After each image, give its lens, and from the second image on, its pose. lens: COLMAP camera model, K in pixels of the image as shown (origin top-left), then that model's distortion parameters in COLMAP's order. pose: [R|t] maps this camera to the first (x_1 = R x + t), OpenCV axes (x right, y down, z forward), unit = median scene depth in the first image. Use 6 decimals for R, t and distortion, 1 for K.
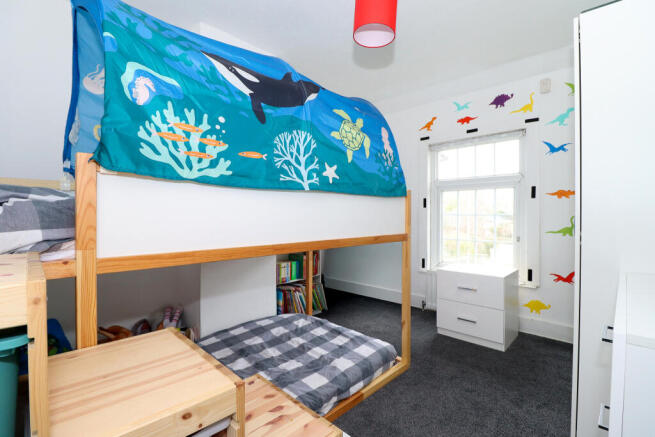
lens RADIAL K [[305.0, 0, 328.9], [0, 305.0, 212.9], [0, 0, 1]] dist [-0.000120, -0.012239]
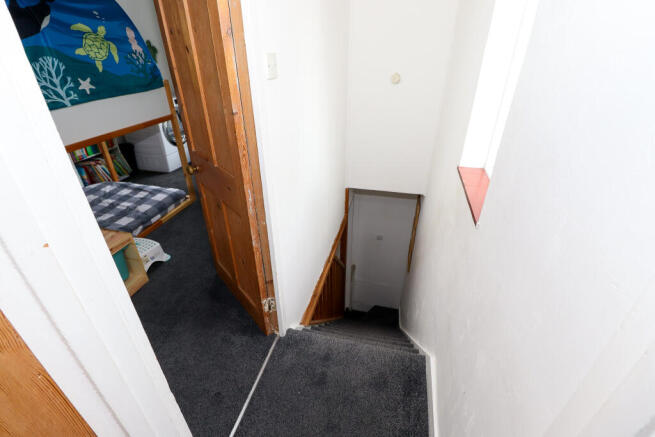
lens RADIAL K [[305.0, 0, 328.9], [0, 305.0, 212.9], [0, 0, 1]] dist [-0.000120, -0.012239]
pose [[0.866146, -0.249398, 0.433118, 0.176737], [0.003243, 0.869386, 0.494124, -0.244485], [-0.499780, -0.426579, 0.753824, -0.642709]]
